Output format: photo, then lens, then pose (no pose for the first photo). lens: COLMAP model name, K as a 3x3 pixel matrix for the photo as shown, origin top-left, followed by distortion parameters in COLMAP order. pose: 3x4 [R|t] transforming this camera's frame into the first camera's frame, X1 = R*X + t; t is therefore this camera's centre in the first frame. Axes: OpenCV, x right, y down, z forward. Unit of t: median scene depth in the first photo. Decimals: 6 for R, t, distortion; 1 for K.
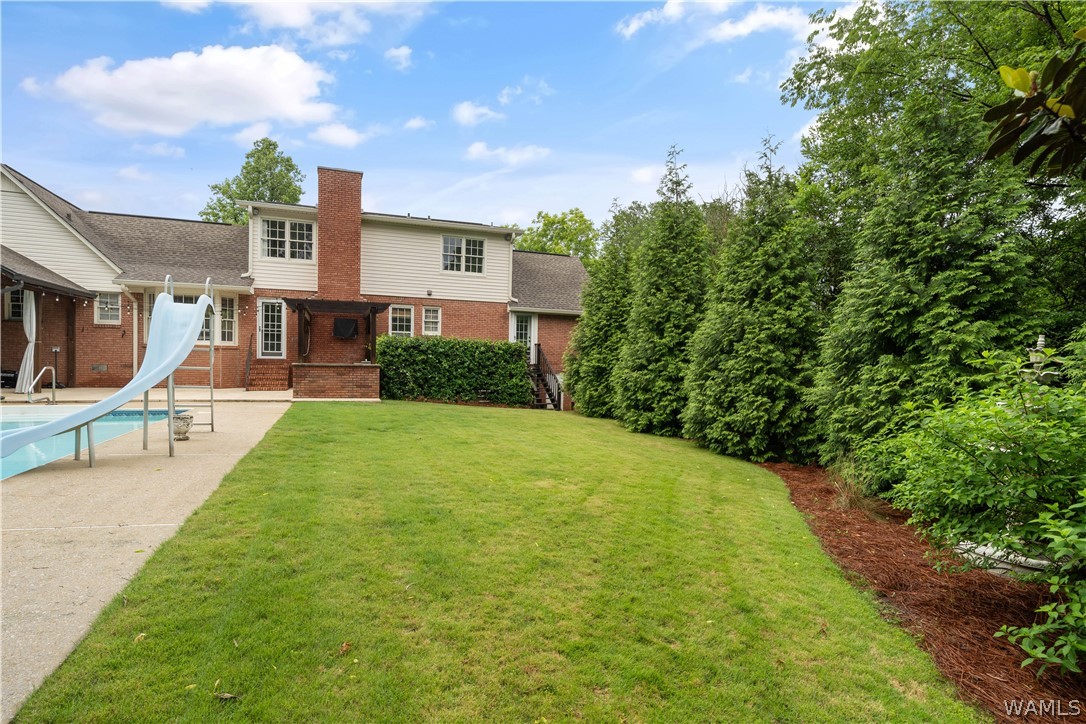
lens RADIAL K [[550.2, 0, 539.1], [0, 550.2, 377.7], [0, 0, 1]] dist [0.001837, 0.000313]
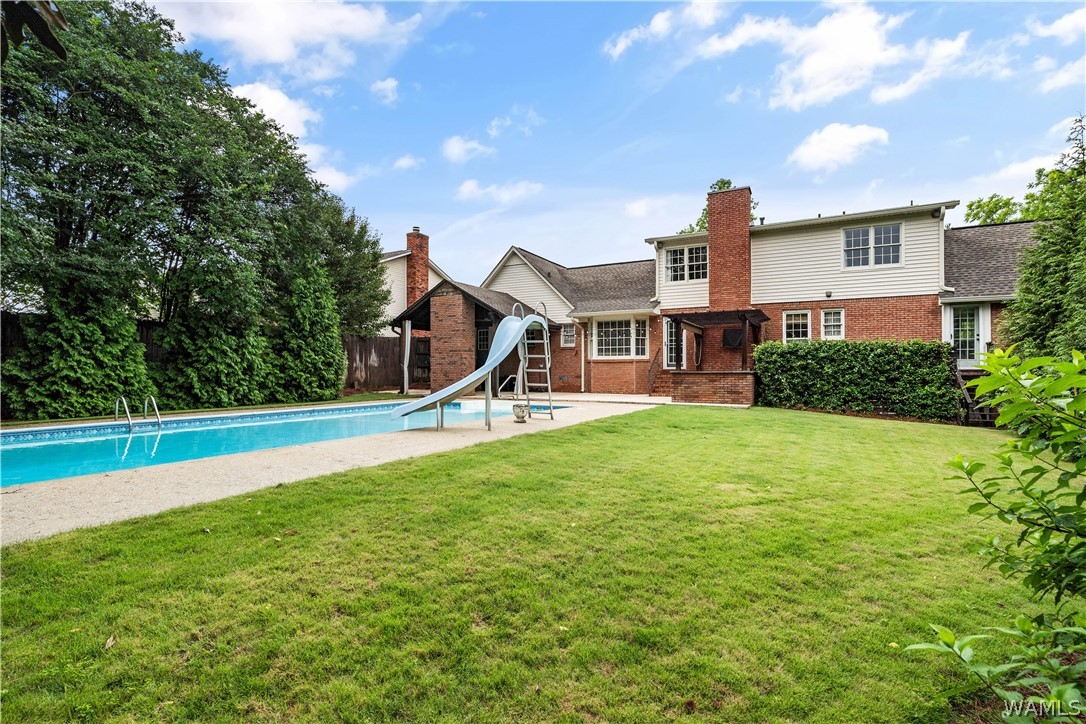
lens RADIAL K [[523.6, 0, 544.7], [0, 523.6, 367.9], [0, 0, 1]] dist [0.001771, 0.000132]
pose [[0.667068, -0.026551, -0.744524, 0.158277], [-0.010203, 0.998945, -0.044765, 0.015765], [0.744927, 0.037457, 0.666093, 0.078572]]
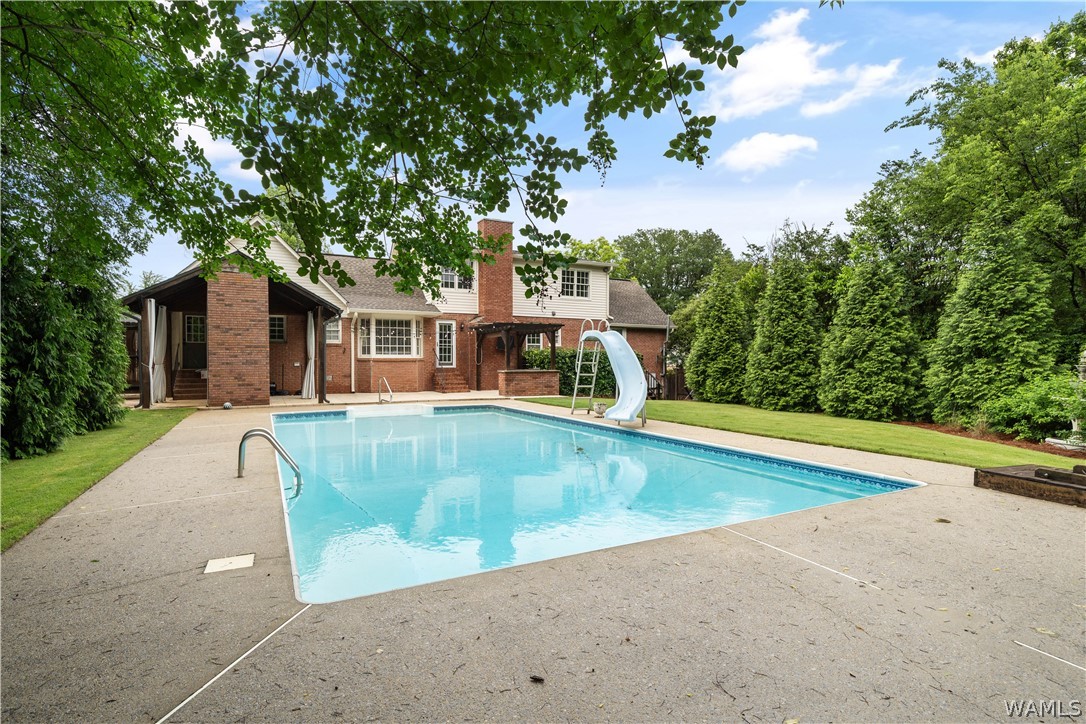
lens RADIAL K [[526.6, 0, 541.3], [0, 526.6, 376.2], [0, 0, 1]] dist [0.000405, -0.000308]
pose [[0.991542, -0.025241, 0.127307, -0.459566], [0.025798, 0.999663, -0.002728, -0.005877], [-0.127195, 0.005989, 0.991860, -0.255497]]
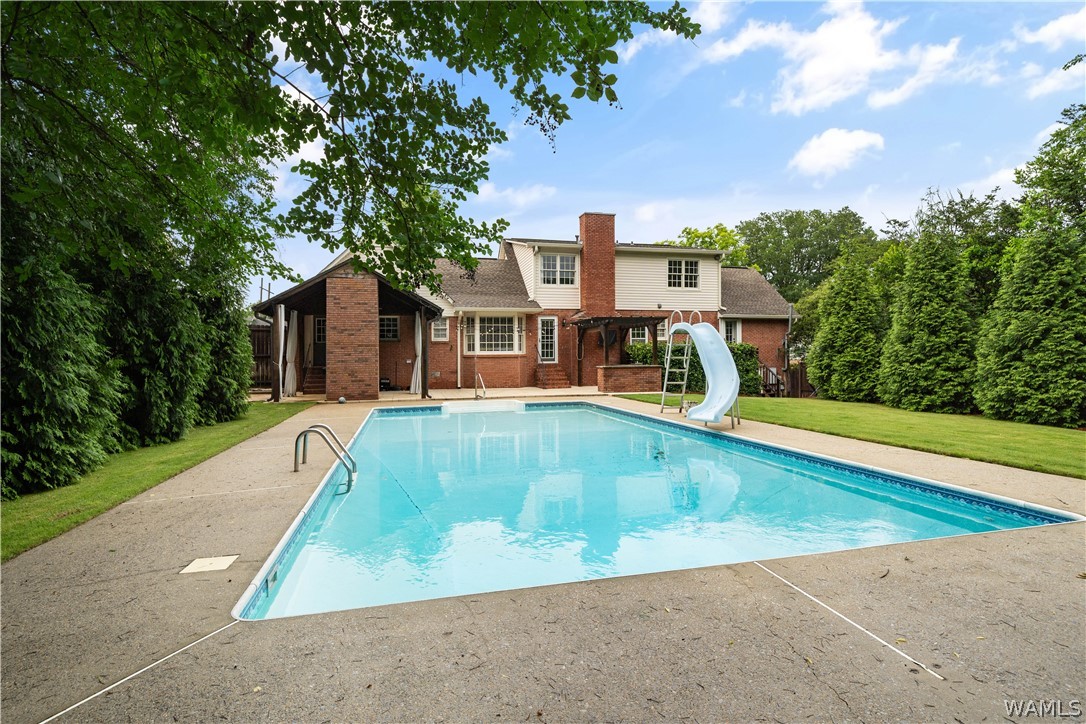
lens RADIAL K [[525.0, 0, 543.0], [0, 525.0, 362.0], [0, 0, 1]] dist [0.000584, 0.000527]
pose [[0.994239, -0.031080, -0.102582, -0.405095], [0.028544, 0.999252, -0.026099, -0.006497], [0.103317, 0.023020, 0.994382, -0.229715]]
